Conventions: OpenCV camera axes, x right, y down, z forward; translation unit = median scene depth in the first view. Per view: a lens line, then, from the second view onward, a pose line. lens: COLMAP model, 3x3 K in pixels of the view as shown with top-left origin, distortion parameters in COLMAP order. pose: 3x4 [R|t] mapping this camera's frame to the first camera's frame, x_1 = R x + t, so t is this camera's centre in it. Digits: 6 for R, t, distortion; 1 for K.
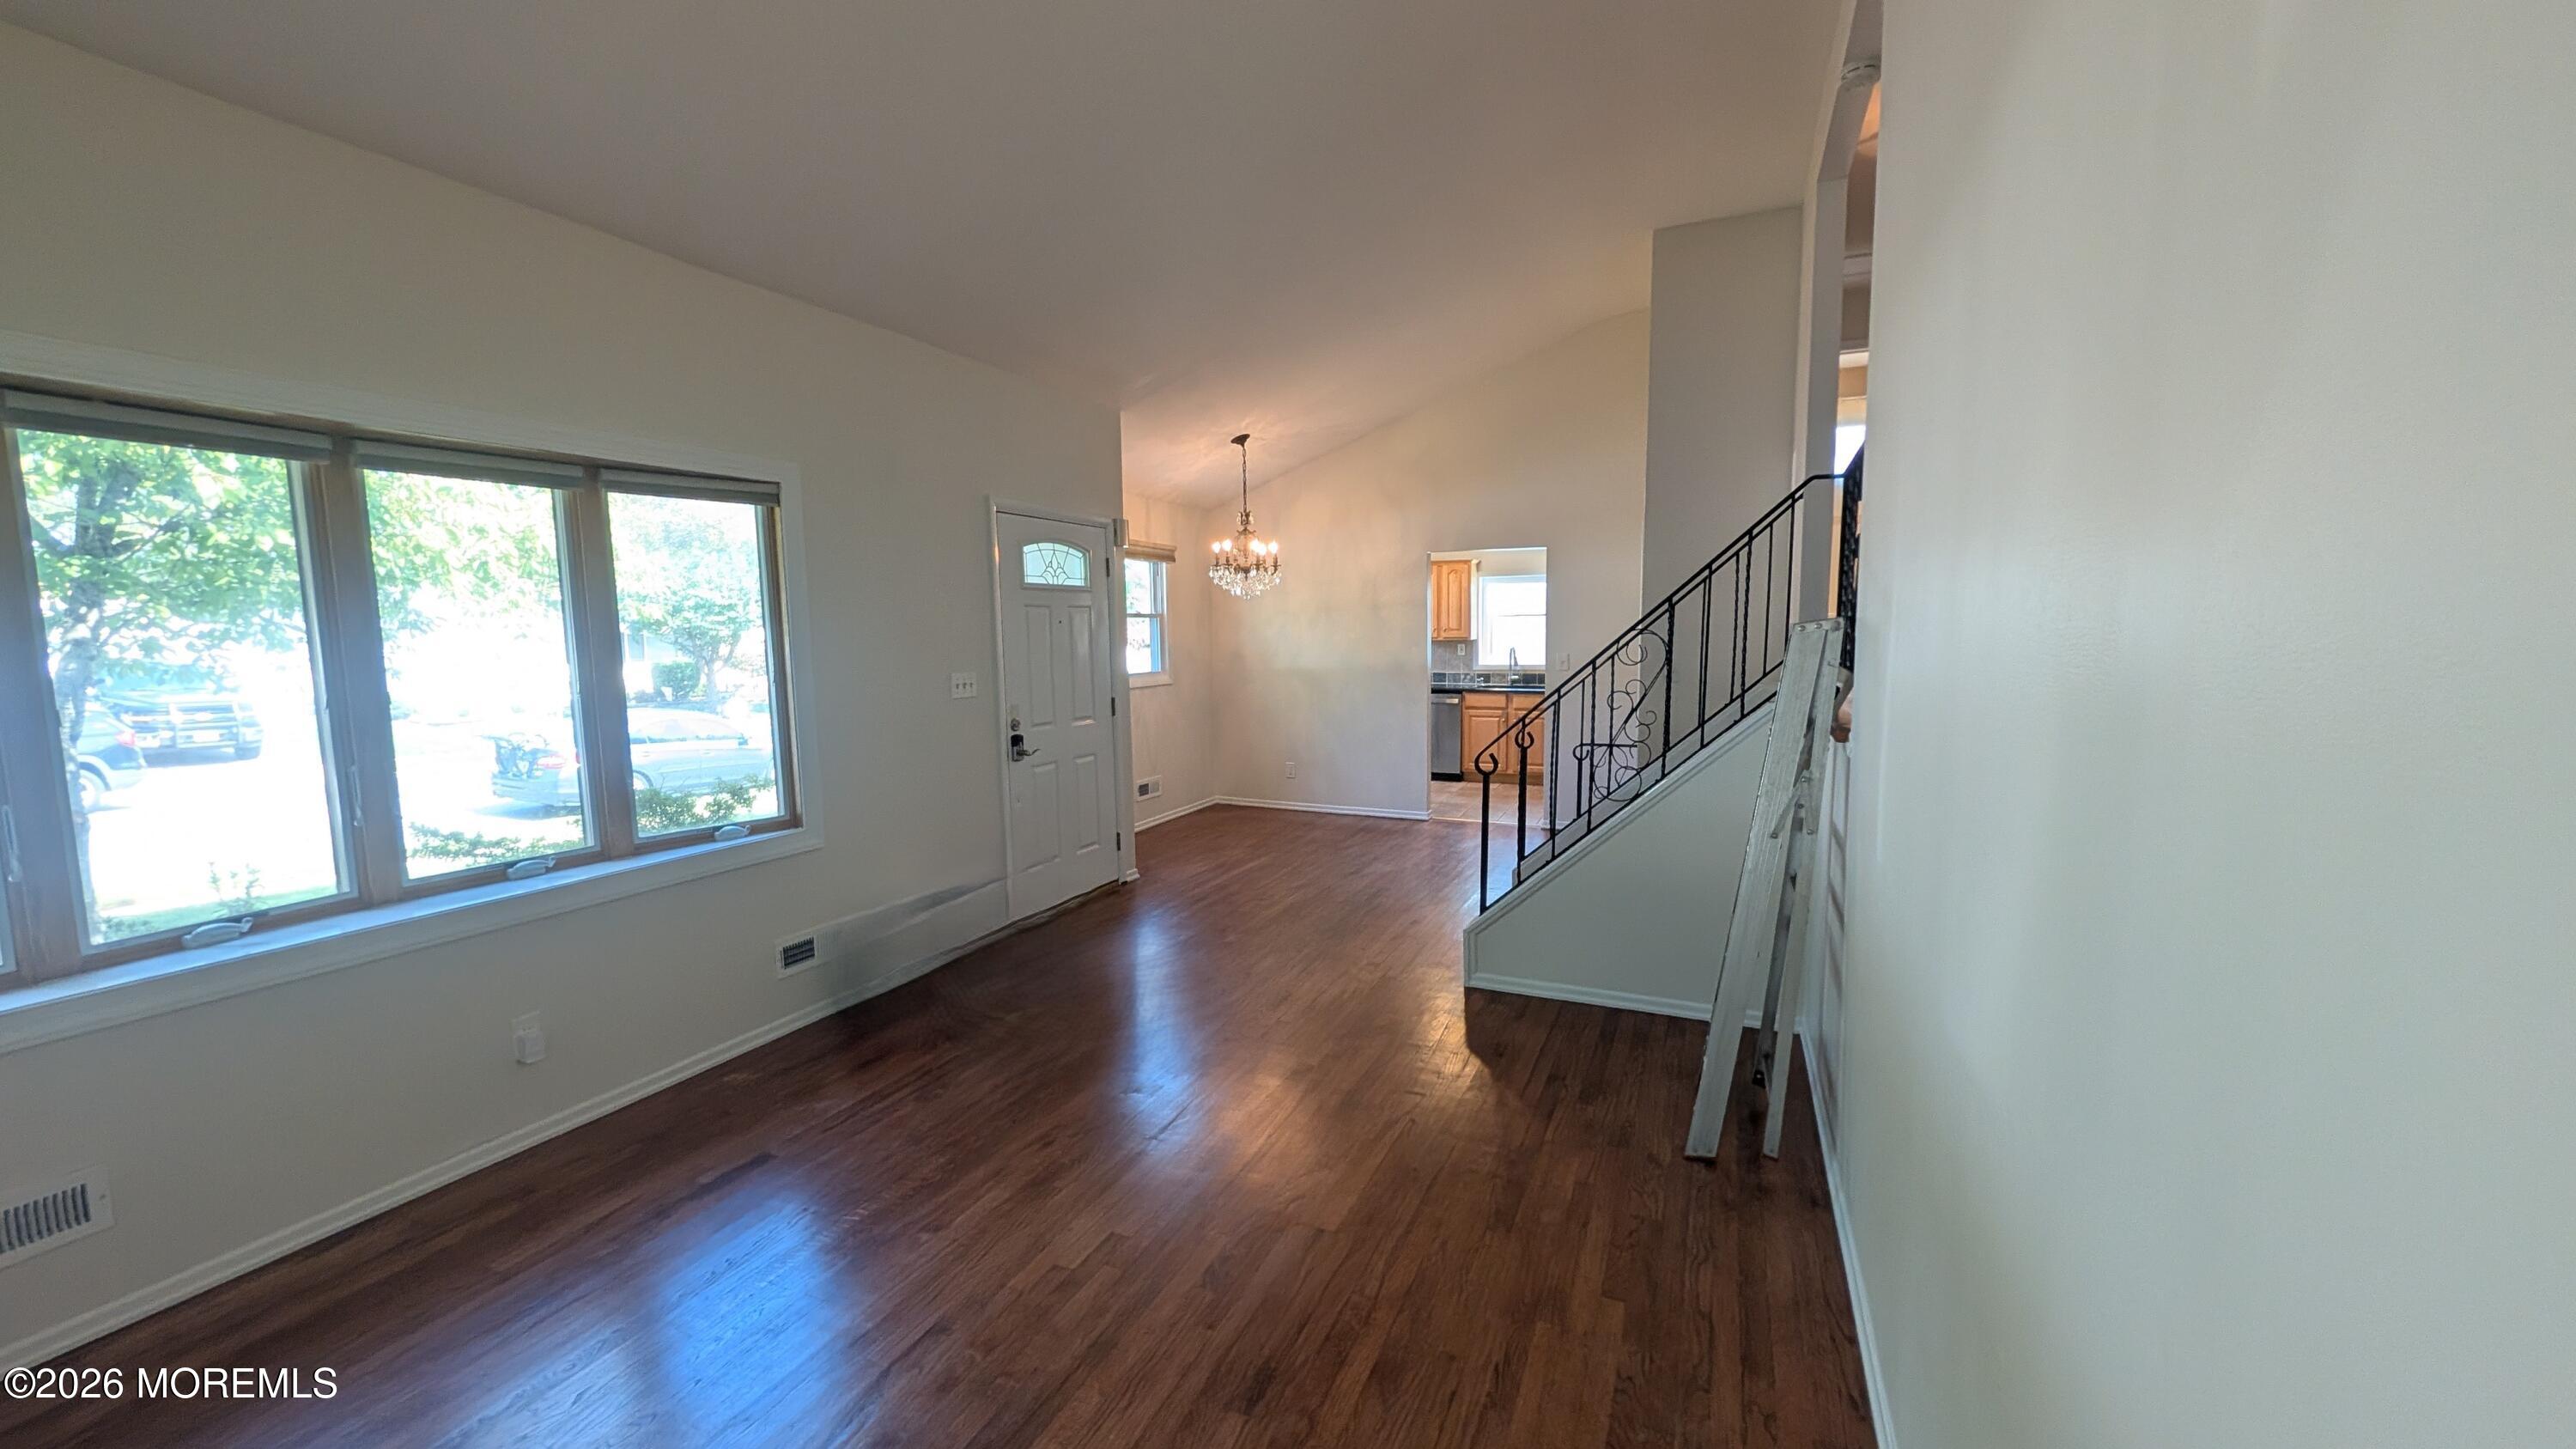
lens RADIAL K [[989.9, 0, 1287.4], [0, 989.9, 723.4], [0, 0, 1]] dist [-0.001148, 0.002178]
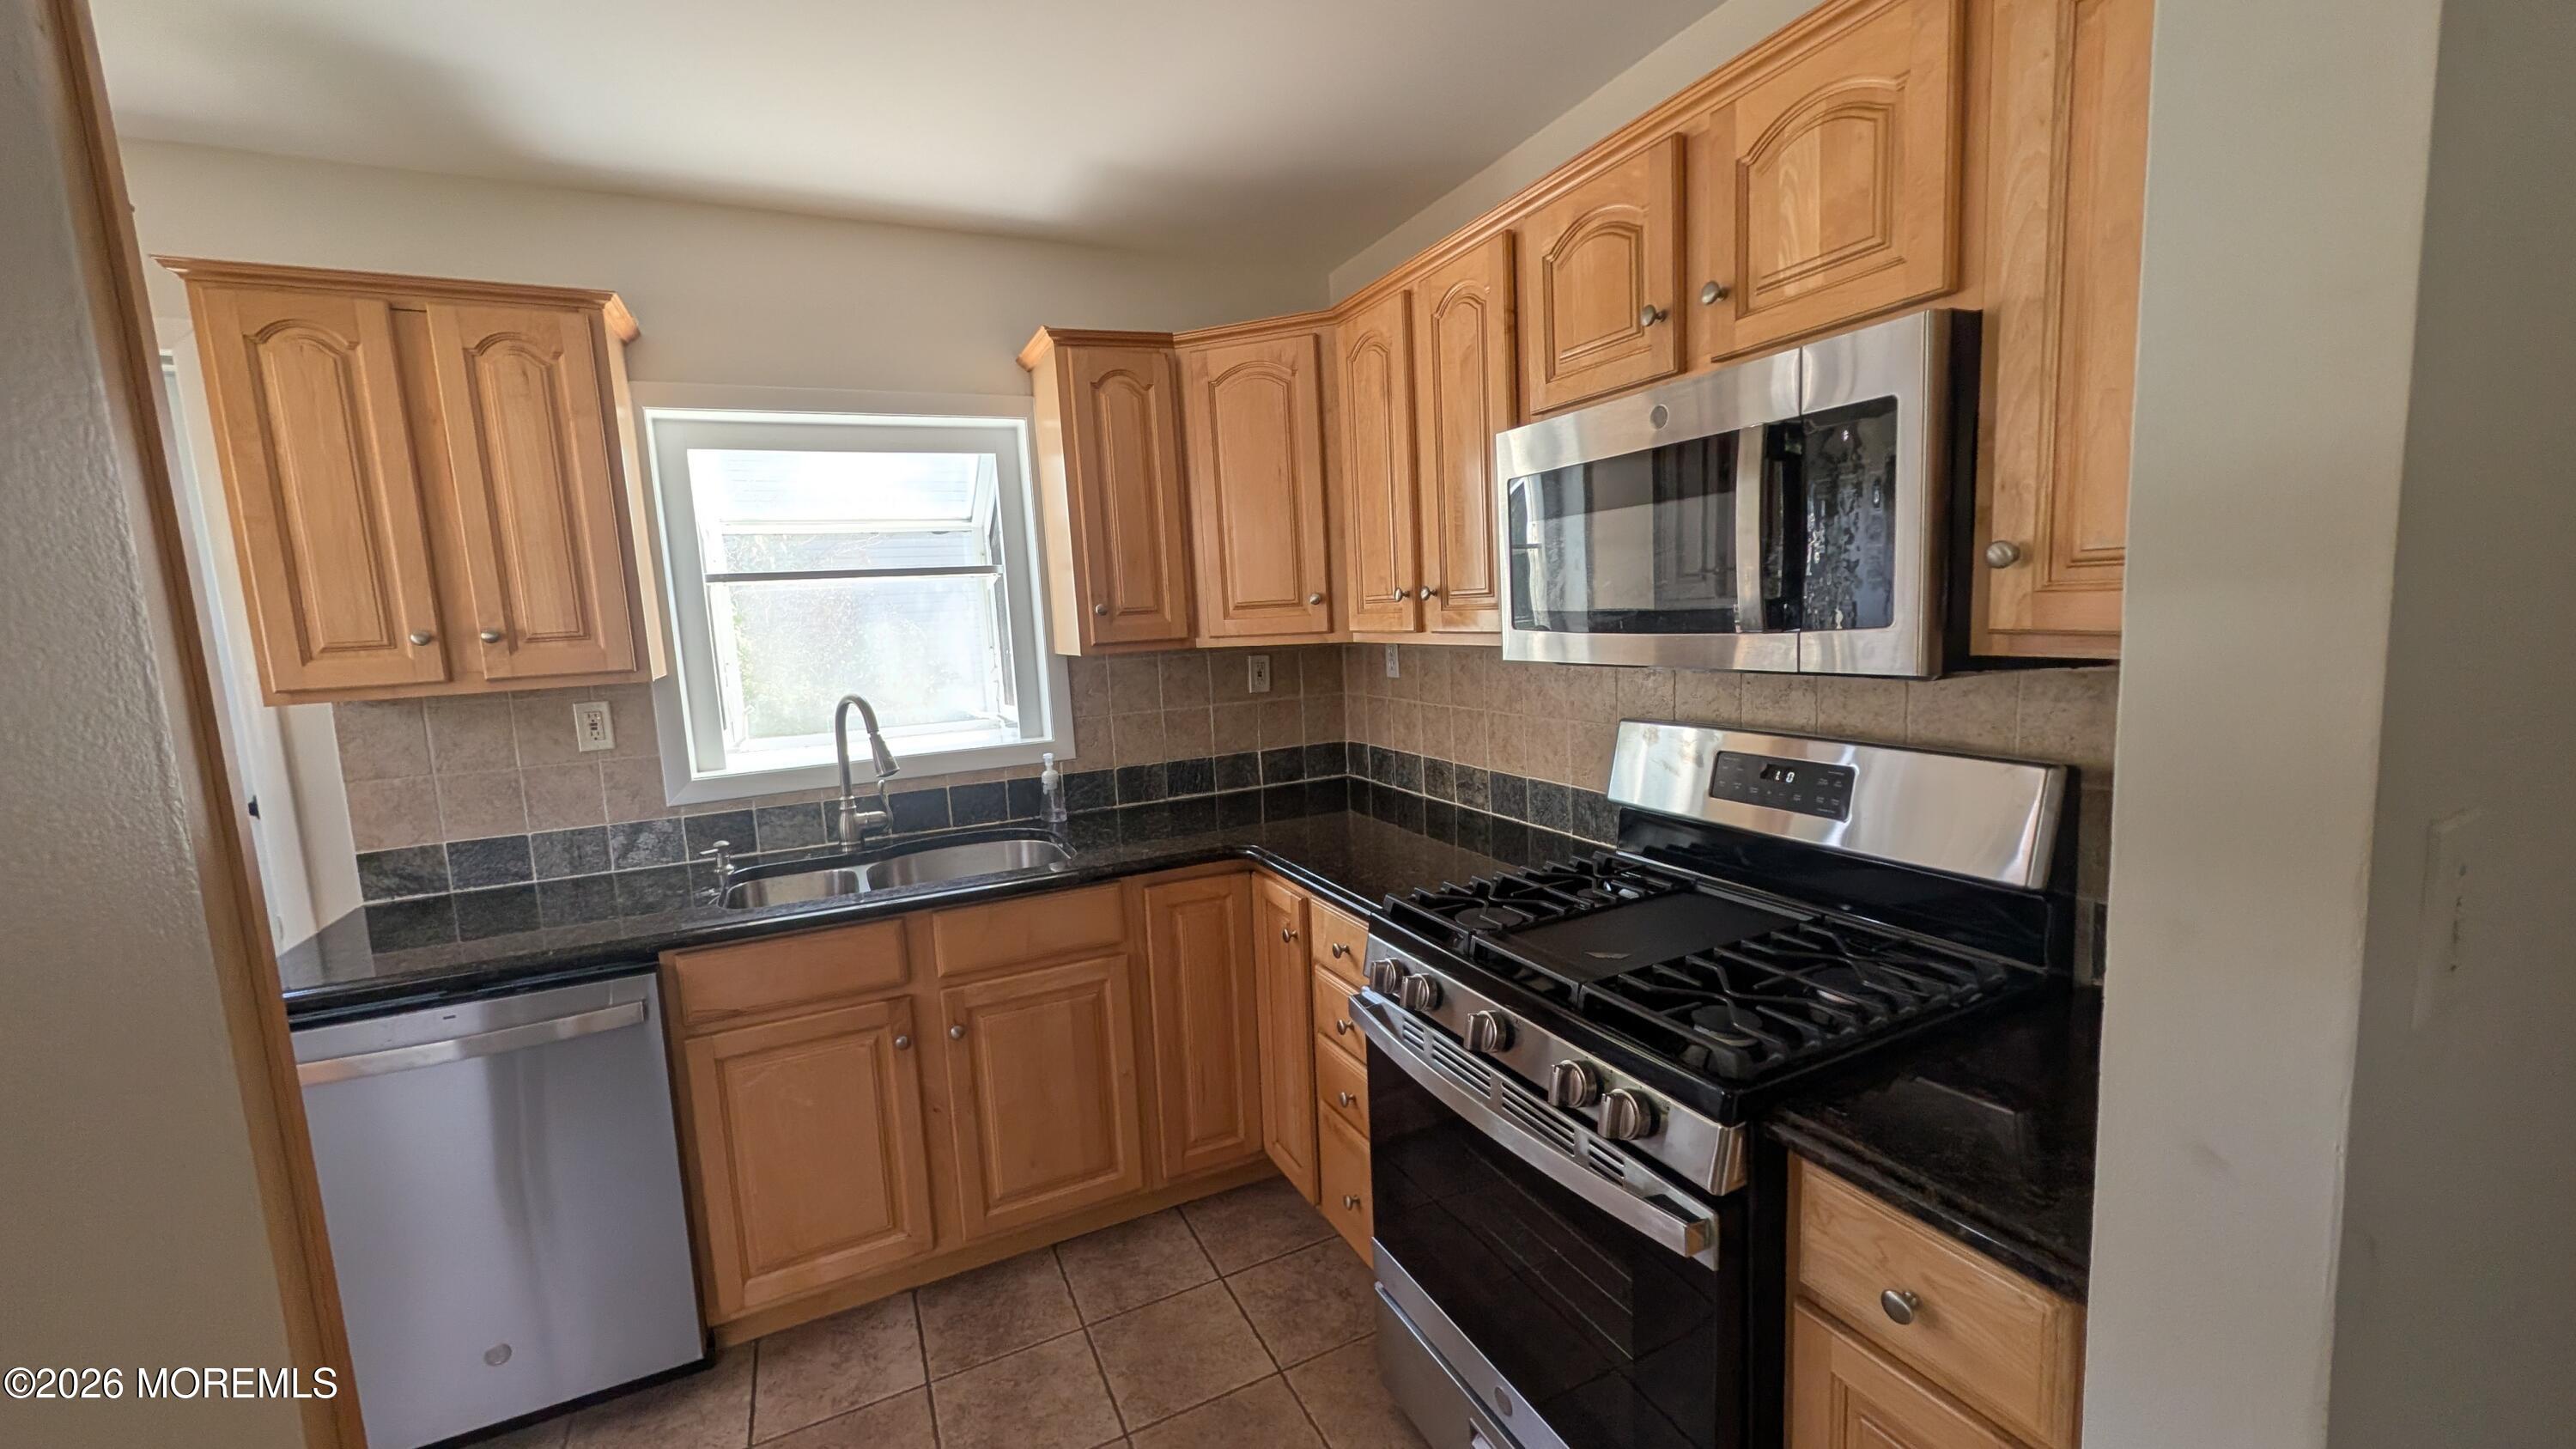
lens RADIAL K [[989.9, 0, 1287.4], [0, 989.9, 723.4], [0, 0, 1]] dist [-0.001148, 0.002178]
pose [[0.654695, -0.109785, 0.747878, 0.162623], [0.117477, 0.992153, 0.042803, -0.097317], [-0.746708, 0.059836, 0.662455, 1.076362]]
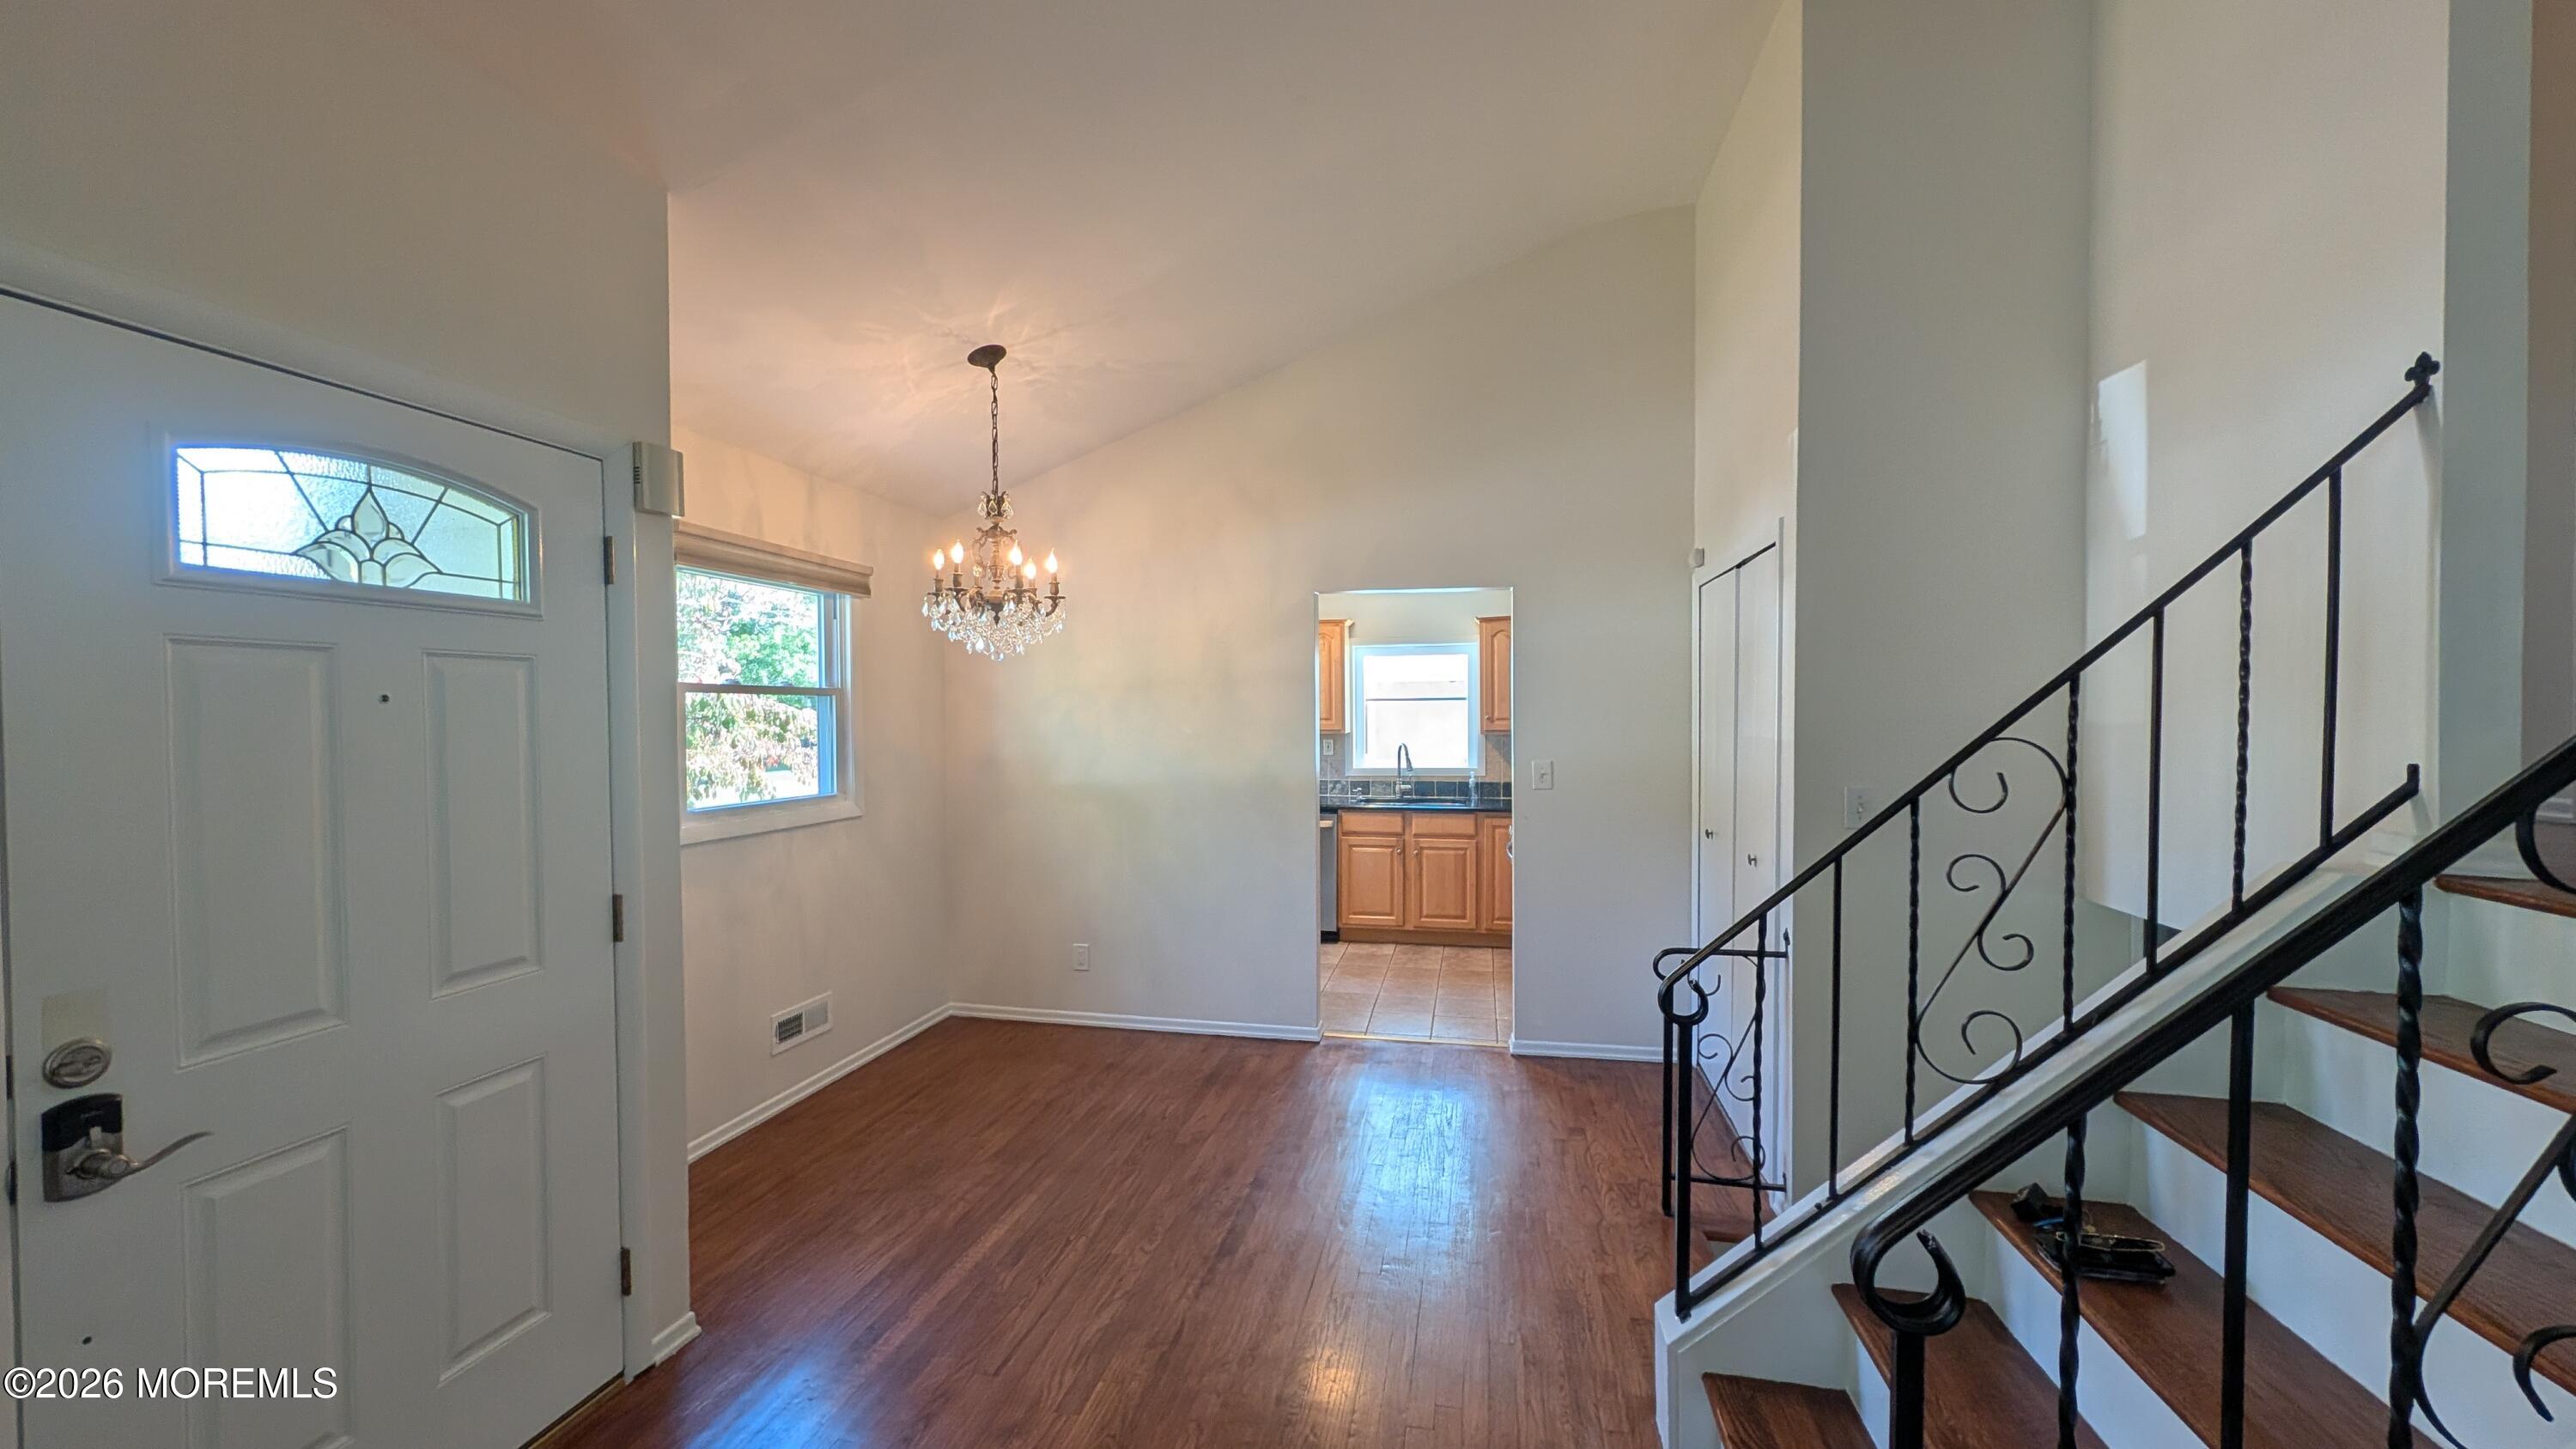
lens RADIAL K [[989.9, 0, 1287.4], [0, 989.9, 723.4], [0, 0, 1]] dist [-0.001148, 0.002178]
pose [[0.977496, 0.004164, 0.210914, -0.001922], [0.014078, 0.996289, -0.084917, -0.046941], [-0.210485, 0.085975, 0.973809, 0.468656]]
